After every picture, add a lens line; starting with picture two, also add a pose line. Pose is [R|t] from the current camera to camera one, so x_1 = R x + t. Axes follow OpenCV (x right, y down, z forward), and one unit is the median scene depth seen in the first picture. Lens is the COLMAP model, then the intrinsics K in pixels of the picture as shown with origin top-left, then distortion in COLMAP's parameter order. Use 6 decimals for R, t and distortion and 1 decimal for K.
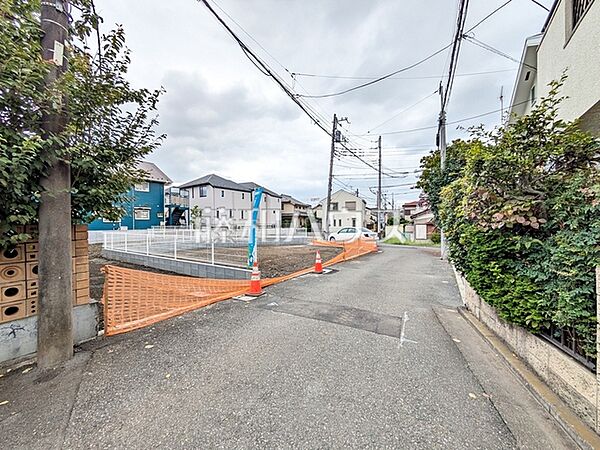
lens RADIAL K [[239.0, 0, 301.8], [0, 239.0, 226.4], [0, 0, 1]] dist [-0.000063, 0.000064]
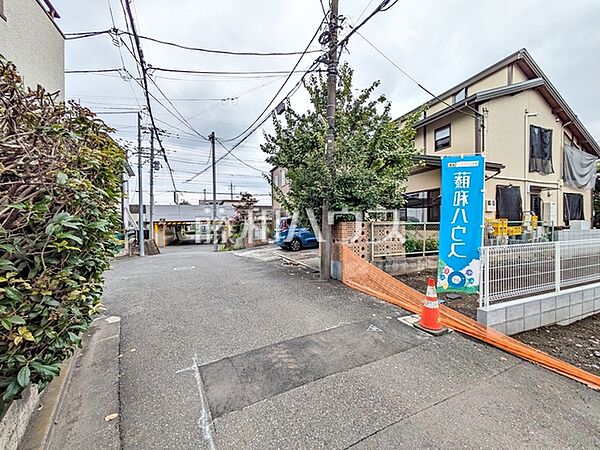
lens RADIAL K [[236.7, 0, 300.1], [0, 236.7, 226.6], [0, 0, 1]] dist [0.001189, 0.000434]
pose [[-0.568526, 0.023868, -0.822319, 0.112192], [0.008472, 0.999696, 0.023159, -0.002219], [0.822621, 0.006200, -0.568556, 0.226036]]
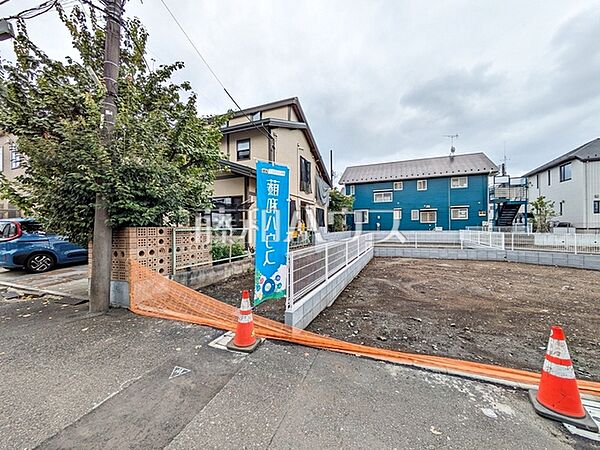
lens RADIAL K [[236.7, 0, 300.1], [0, 236.7, 226.6], [0, 0, 1]] dist [0.001189, 0.000434]
pose [[0.188972, 0.005851, -0.981965, 0.086912], [-0.003760, 0.999979, 0.005234, -0.003076], [0.981975, 0.002703, 0.188990, 0.215543]]
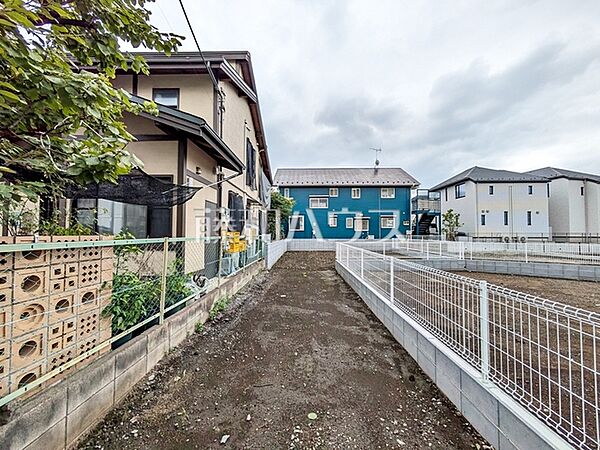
lens RADIAL K [[236.7, 0, 300.1], [0, 236.7, 226.6], [0, 0, 1]] dist [0.001189, 0.000434]
pose [[0.547784, -0.017749, -0.836431, -0.069847], [-0.013018, 0.999473, -0.029735, -0.002467], [0.836518, 0.027177, 0.547265, 0.180507]]
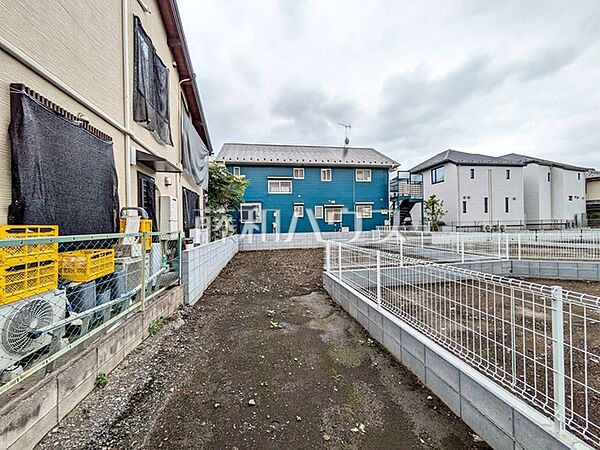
lens RADIAL K [[239.0, 0, 301.8], [0, 239.0, 226.4], [0, 0, 1]] dist [-0.000063, 0.000064]
pose [[0.690276, -0.008008, -0.723502, -0.218884], [0.008639, 0.999959, -0.002825, -0.000808], [0.723495, -0.004300, 0.690317, 0.282446]]
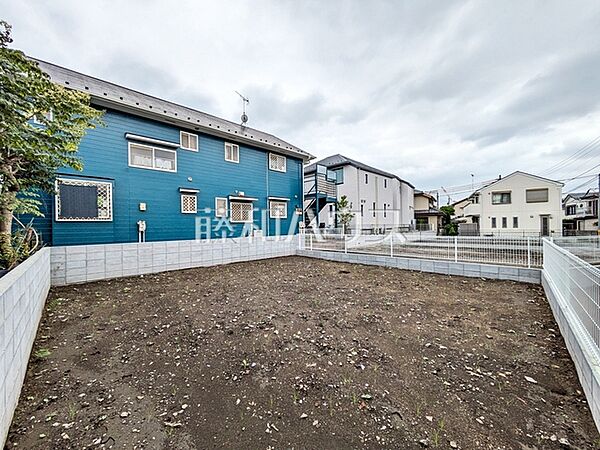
lens RADIAL K [[234.0, 0, 300.0], [0, 234.0, 225.0], [0, 0, 1]] dist [-0.000149, 0.000064]
pose [[0.977367, -0.009587, -0.211332, -0.437536], [0.006374, 0.999854, -0.015882, -0.001234], [0.211454, 0.014176, 0.977285, 0.389877]]
